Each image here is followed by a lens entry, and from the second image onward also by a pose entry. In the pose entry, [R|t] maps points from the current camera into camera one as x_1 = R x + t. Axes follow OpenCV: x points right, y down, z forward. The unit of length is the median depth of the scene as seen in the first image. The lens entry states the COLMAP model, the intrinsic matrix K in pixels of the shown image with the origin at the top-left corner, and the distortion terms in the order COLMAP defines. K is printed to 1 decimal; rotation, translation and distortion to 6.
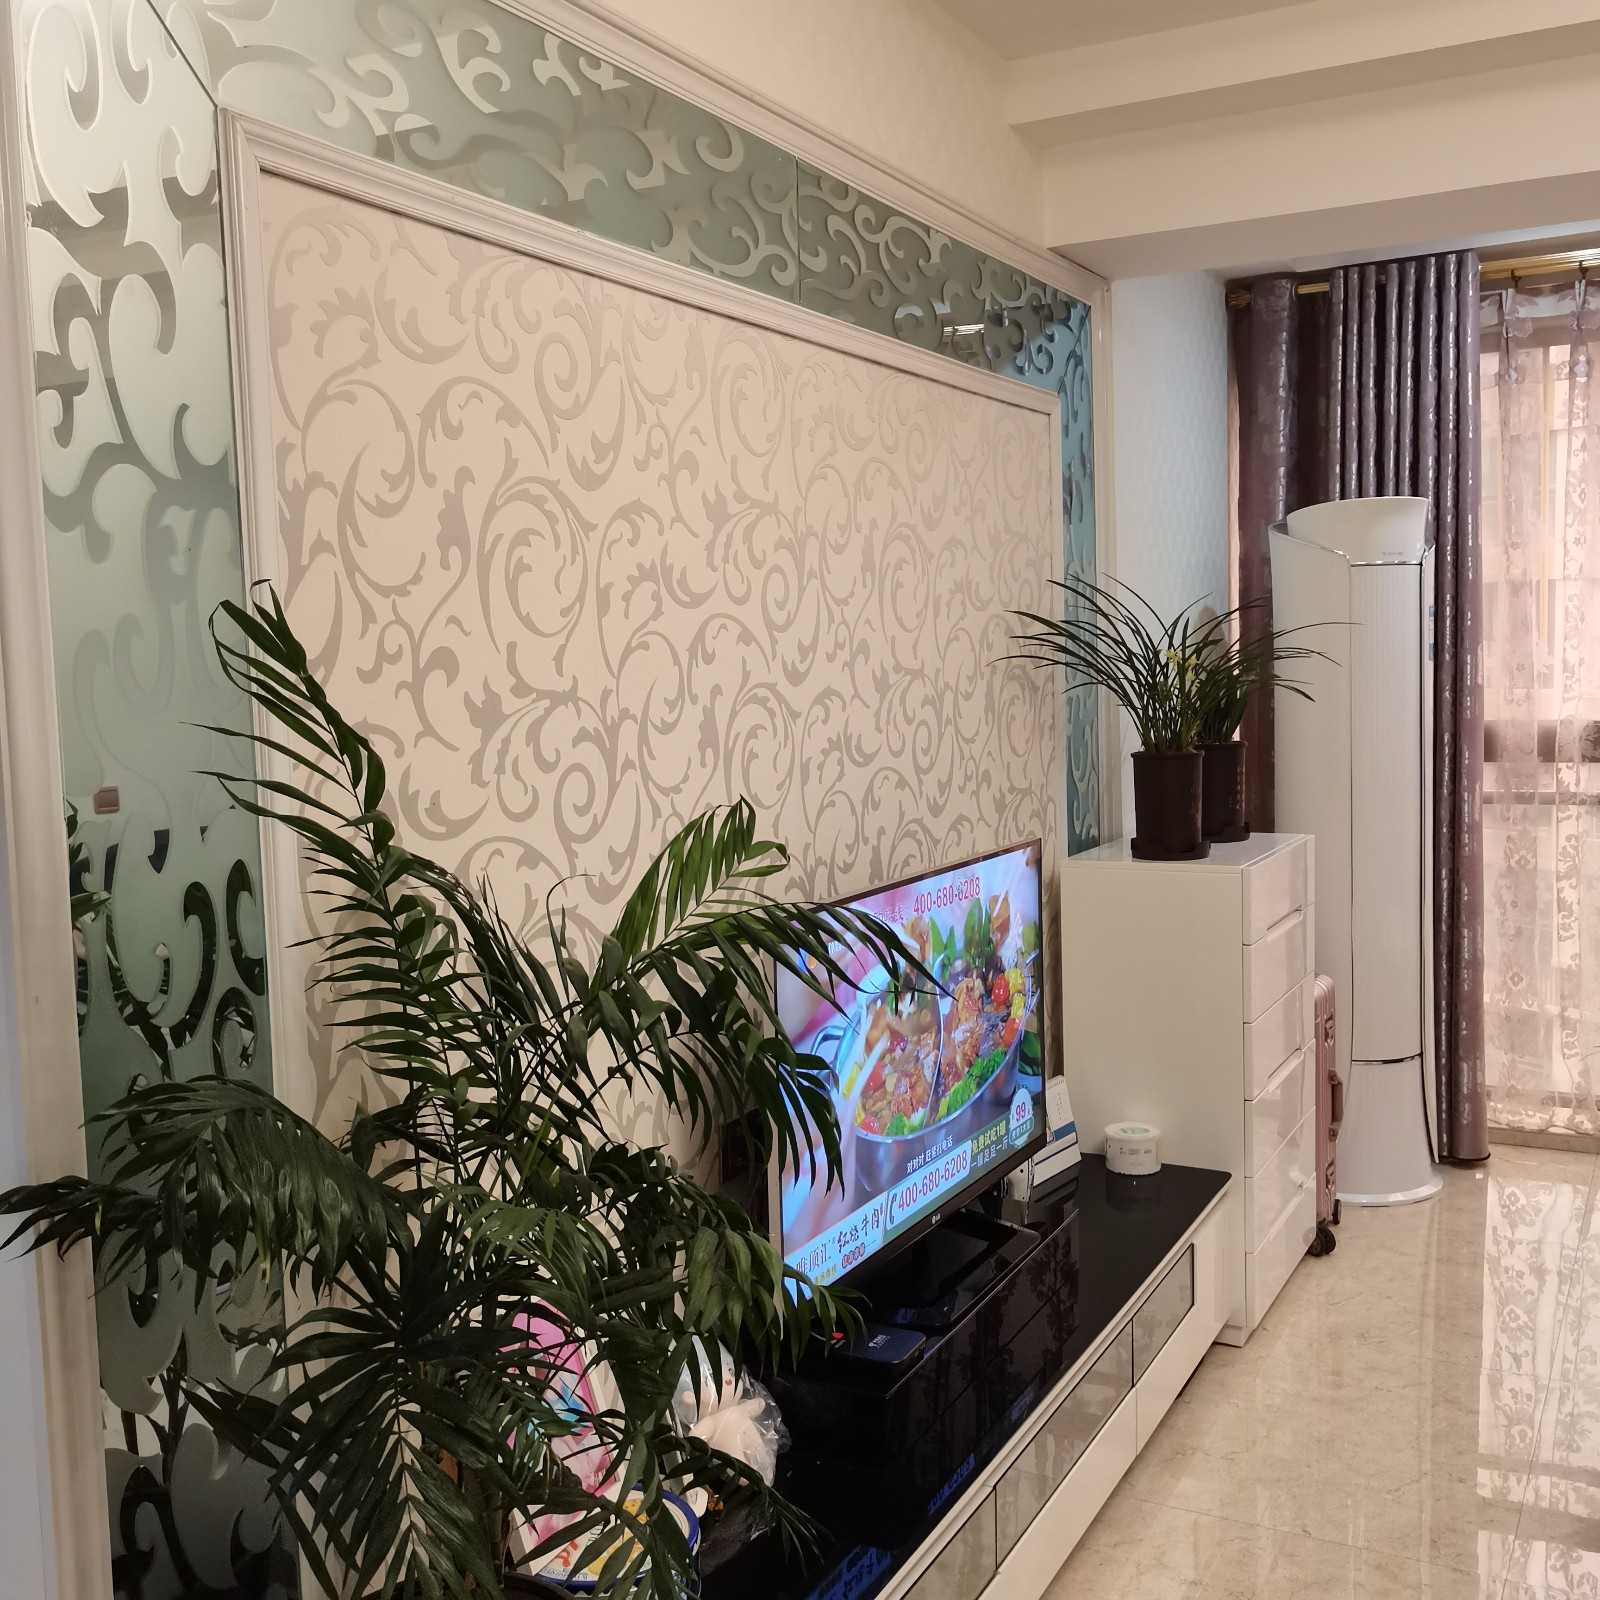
lens RADIAL K [[1666.8, 0, 804.8], [0, 1666.8, 799.3], [0, 0, 1]] dist [0.031904, 0.000000]
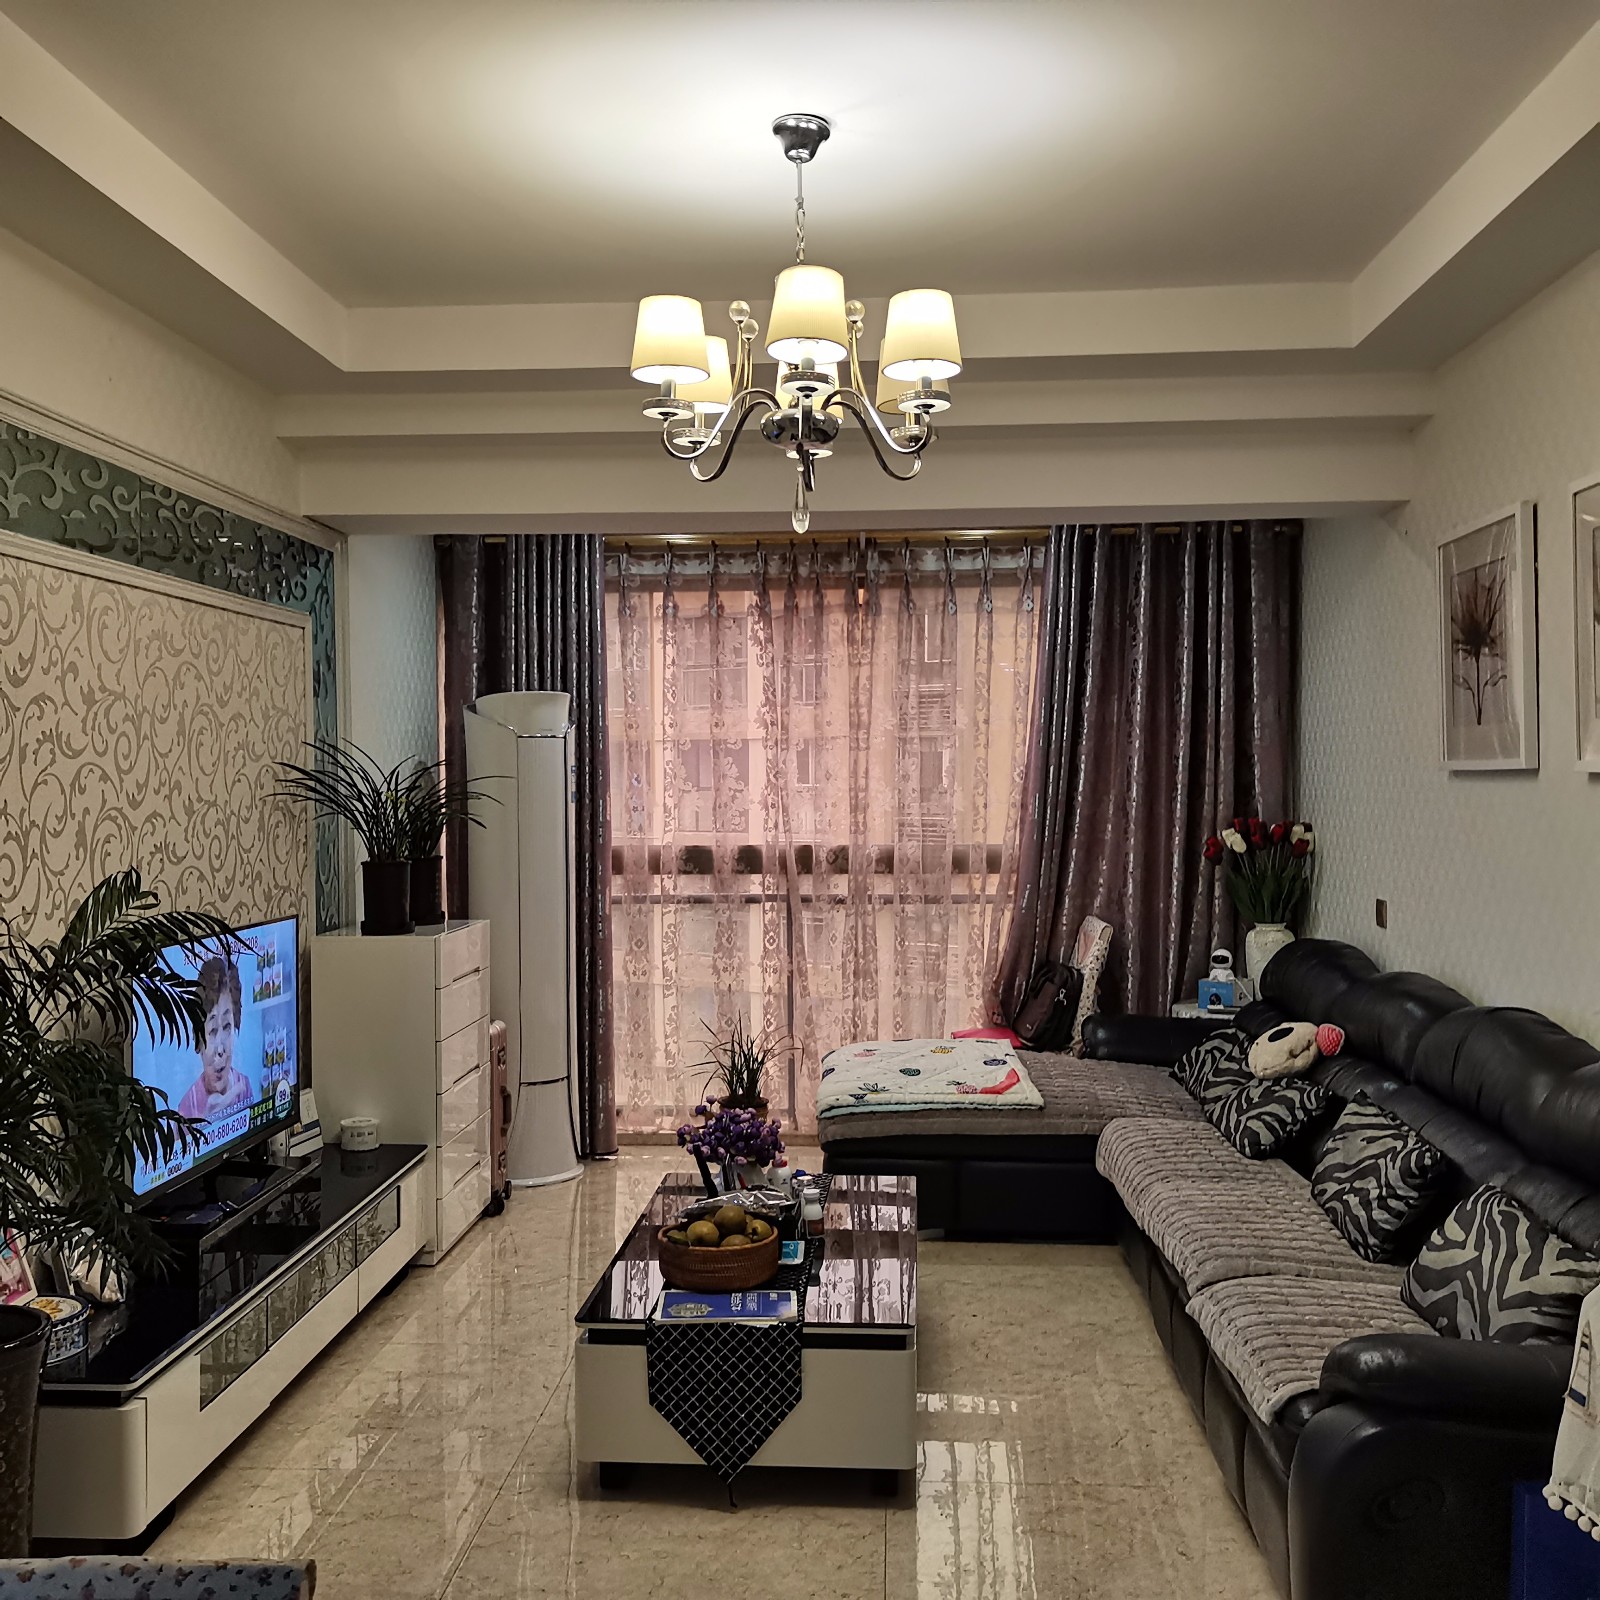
lens RADIAL K [[1666.8, 0, 803.8], [0, 1666.8, 795.6], [0, 0, 1]] dist [0.031904, 0.000000]
pose [[0.904047, 0.018836, 0.427018, -0.080061], [0.018685, 0.996332, -0.083508, 0.044367], [-0.427025, 0.083474, 0.900379, -0.489025]]
